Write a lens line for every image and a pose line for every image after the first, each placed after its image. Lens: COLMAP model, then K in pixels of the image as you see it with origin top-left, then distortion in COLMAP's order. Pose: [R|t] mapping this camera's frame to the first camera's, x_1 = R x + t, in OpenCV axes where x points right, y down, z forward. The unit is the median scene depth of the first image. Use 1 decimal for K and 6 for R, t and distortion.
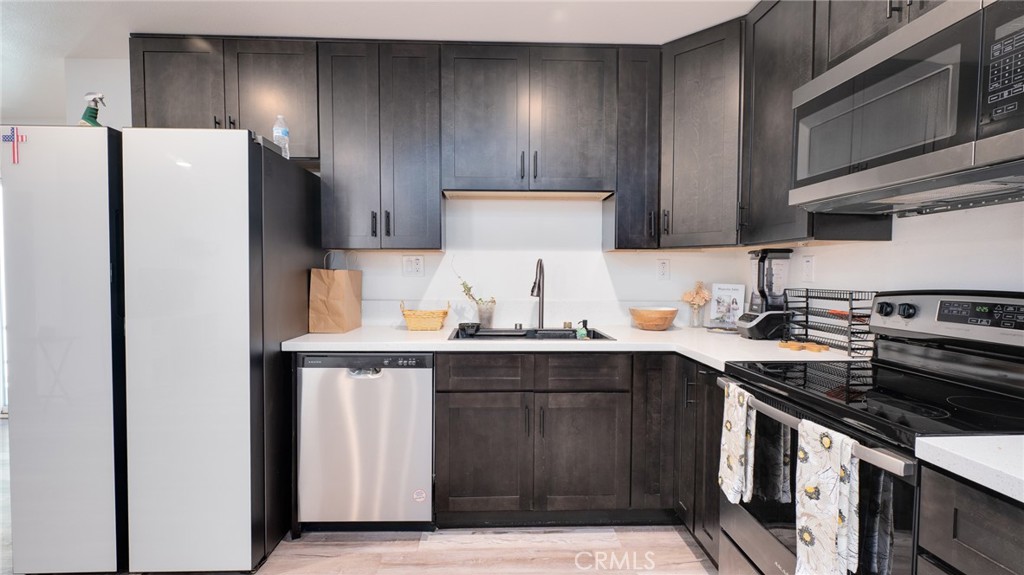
lens RADIAL K [[450.6, 0, 511.6], [0, 450.6, 288.8], [0, 0, 1]] dist [-0.000831, -0.001002]
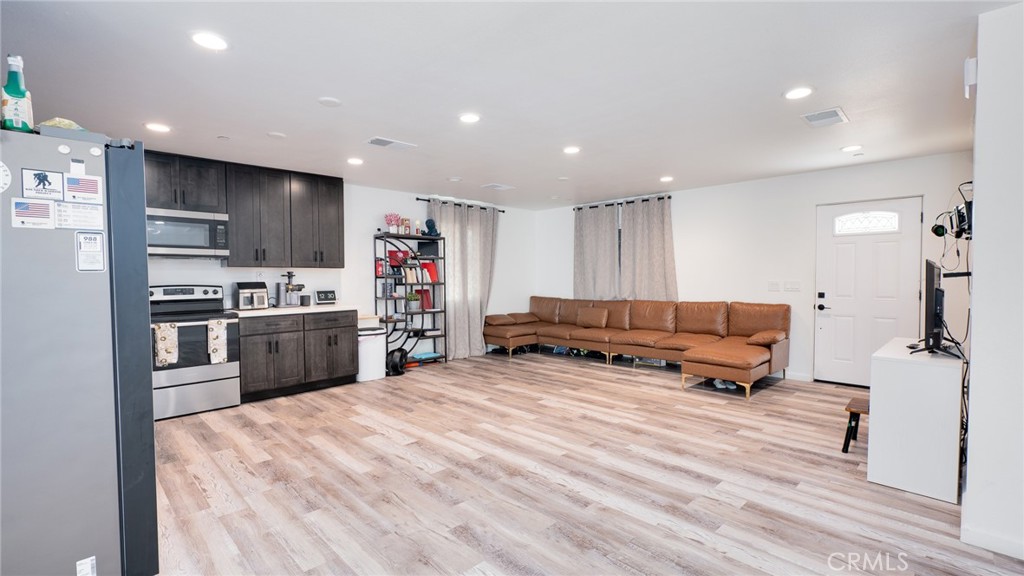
lens RADIAL K [[450.6, 0, 511.6], [0, 450.6, 289.3], [0, 0, 1]] dist [-0.000831, -0.001002]
pose [[-0.669144, -0.020179, 0.742858, -1.945892], [0.032363, 0.997892, 0.056258, -0.045160], [-0.742427, 0.061686, -0.667081, 0.845362]]
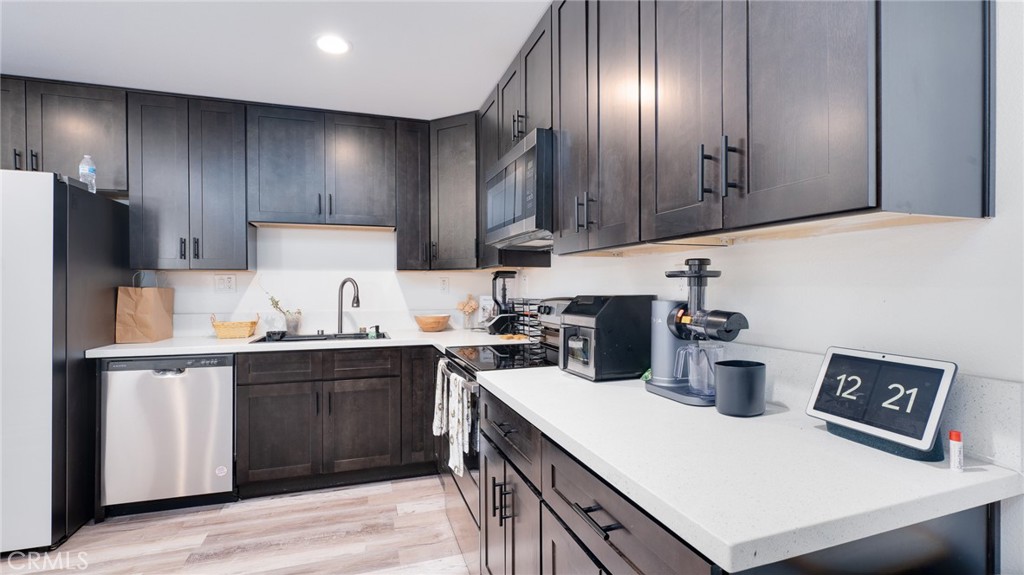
lens RADIAL K [[450.6, 0, 511.6], [0, 450.6, 288.8], [0, 0, 1]] dist [-0.000831, -0.001002]
pose [[0.961054, -0.007568, 0.276259, 0.207552], [0.016761, 0.999381, -0.030928, 0.013260], [-0.275854, 0.034354, 0.960586, -0.388727]]
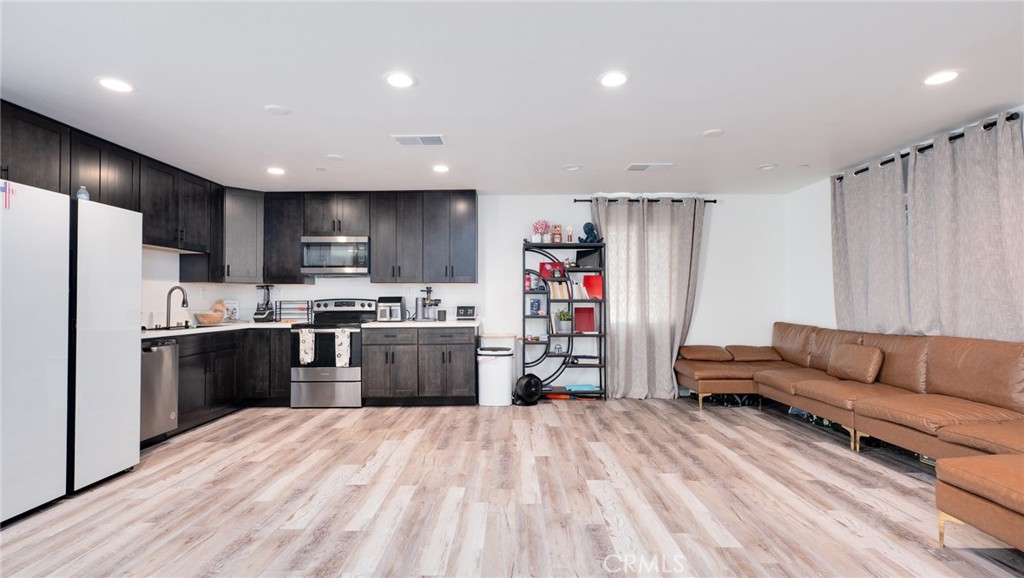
lens RADIAL K [[457.8, 0, 509.9], [0, 457.8, 290.1], [0, 0, 1]] dist [-0.000608, -0.000204]
pose [[0.046968, 0.017457, 0.998744, -1.879377], [0.040996, 0.998971, -0.019389, 0.042428], [-0.998055, 0.041855, 0.046205, -0.440998]]
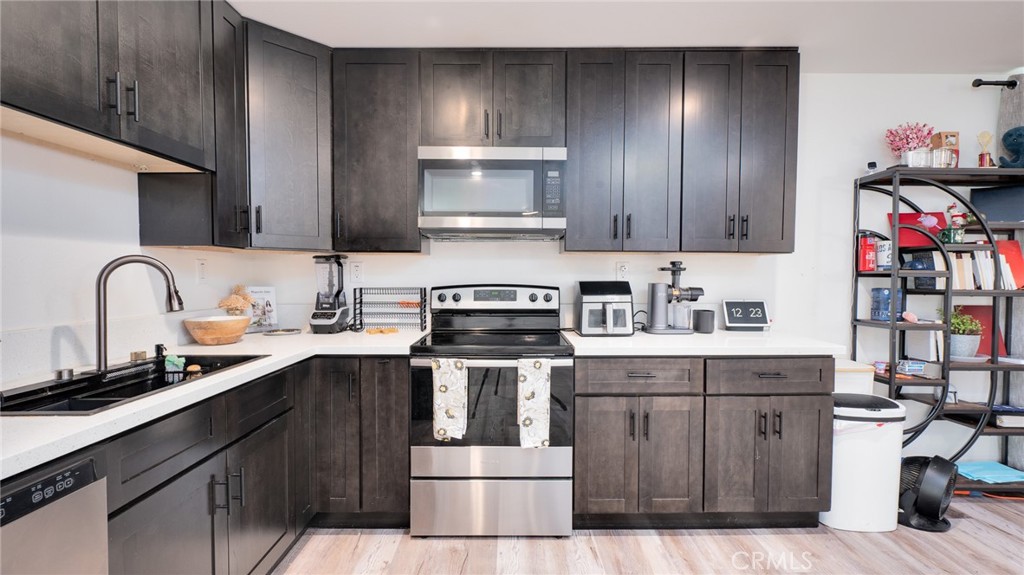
lens RADIAL K [[450.6, 0, 511.6], [0, 450.6, 288.8], [0, 0, 1]] dist [-0.000831, -0.001002]
pose [[0.043275, -0.035070, 0.998447, -0.588561], [0.033902, 0.998860, 0.033615, -0.024518], [-0.998488, 0.032395, 0.044415, 0.499850]]
